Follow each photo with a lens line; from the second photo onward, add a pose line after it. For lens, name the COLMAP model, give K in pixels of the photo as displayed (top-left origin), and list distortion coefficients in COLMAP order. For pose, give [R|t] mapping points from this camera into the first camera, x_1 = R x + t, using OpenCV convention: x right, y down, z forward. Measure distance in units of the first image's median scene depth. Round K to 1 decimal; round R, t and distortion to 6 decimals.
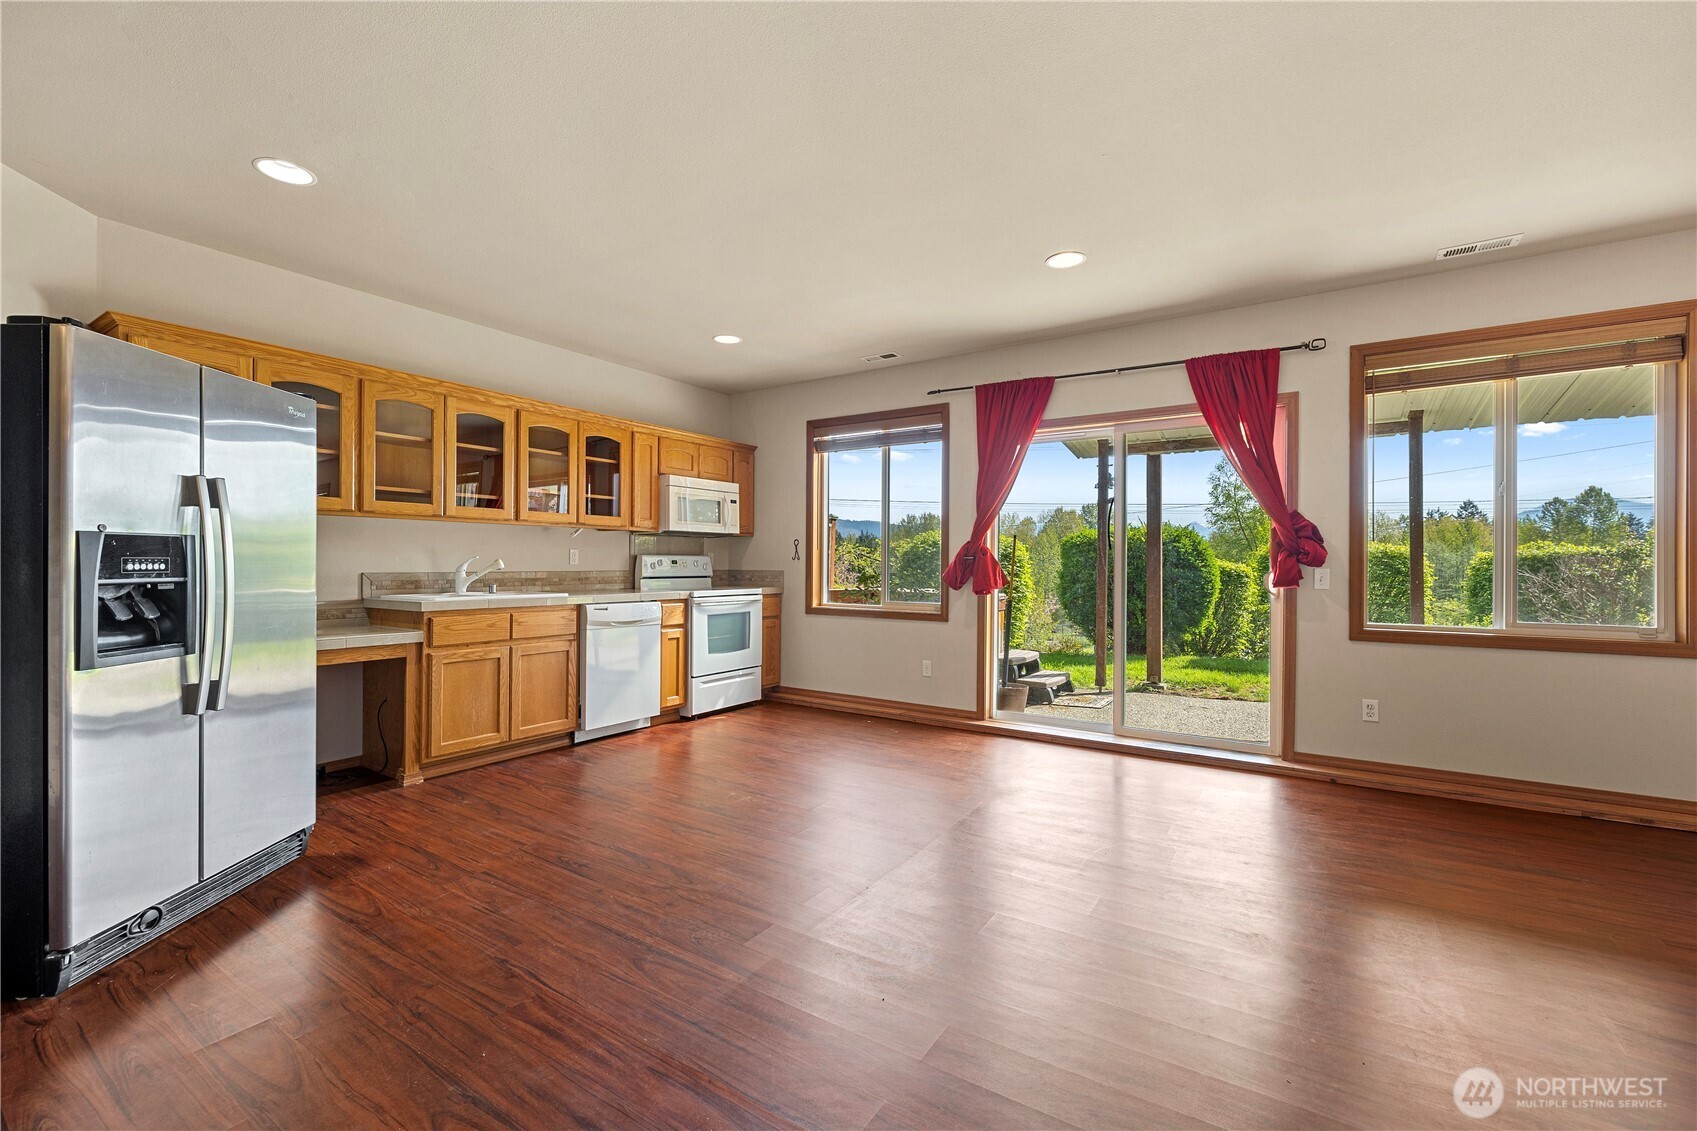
lens RADIAL K [[717.8, 0, 845.7], [0, 717.8, 562.5], [0, 0, 1]] dist [-0.000786, -0.000342]
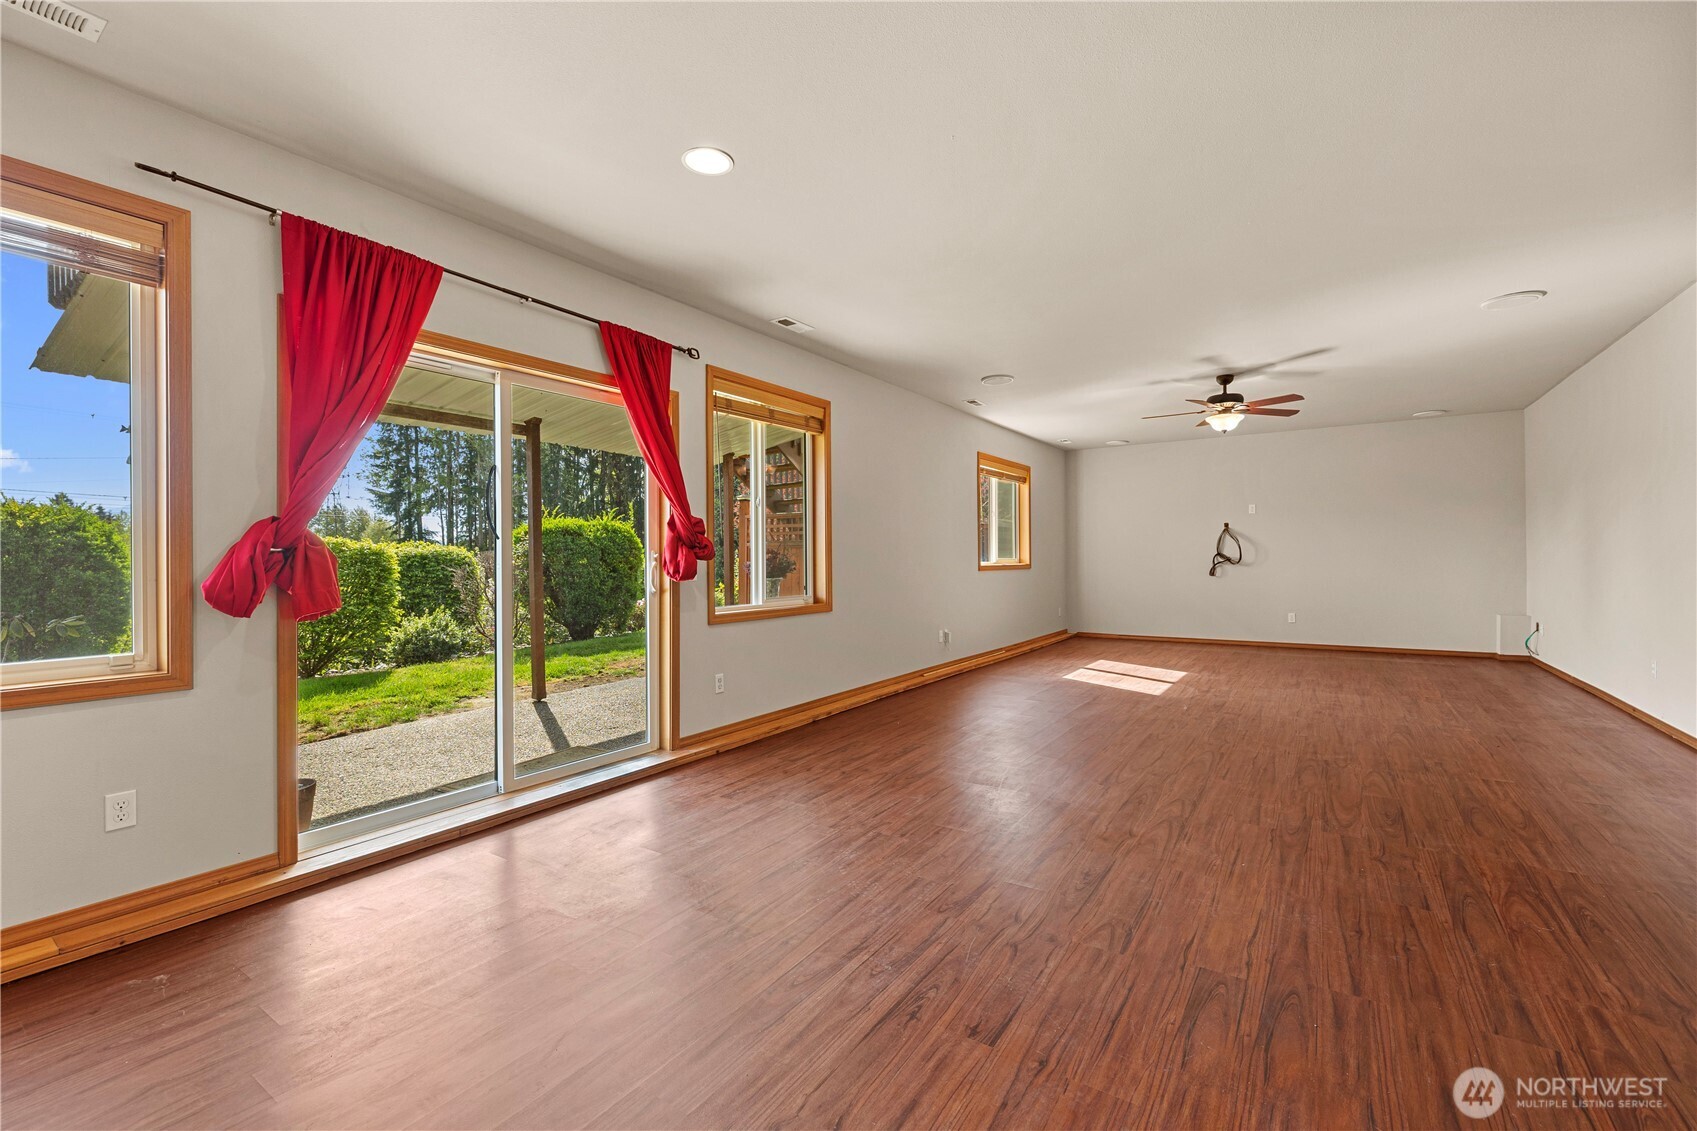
lens RADIAL K [[717.8, 0, 845.7], [0, 717.8, 562.5], [0, 0, 1]] dist [-0.000786, -0.000342]
pose [[0.004462, -0.005577, 0.999974, -0.406206], [0.011775, 0.999915, 0.005524, 0.005655], [-0.999921, 0.011750, 0.004527, 0.749071]]
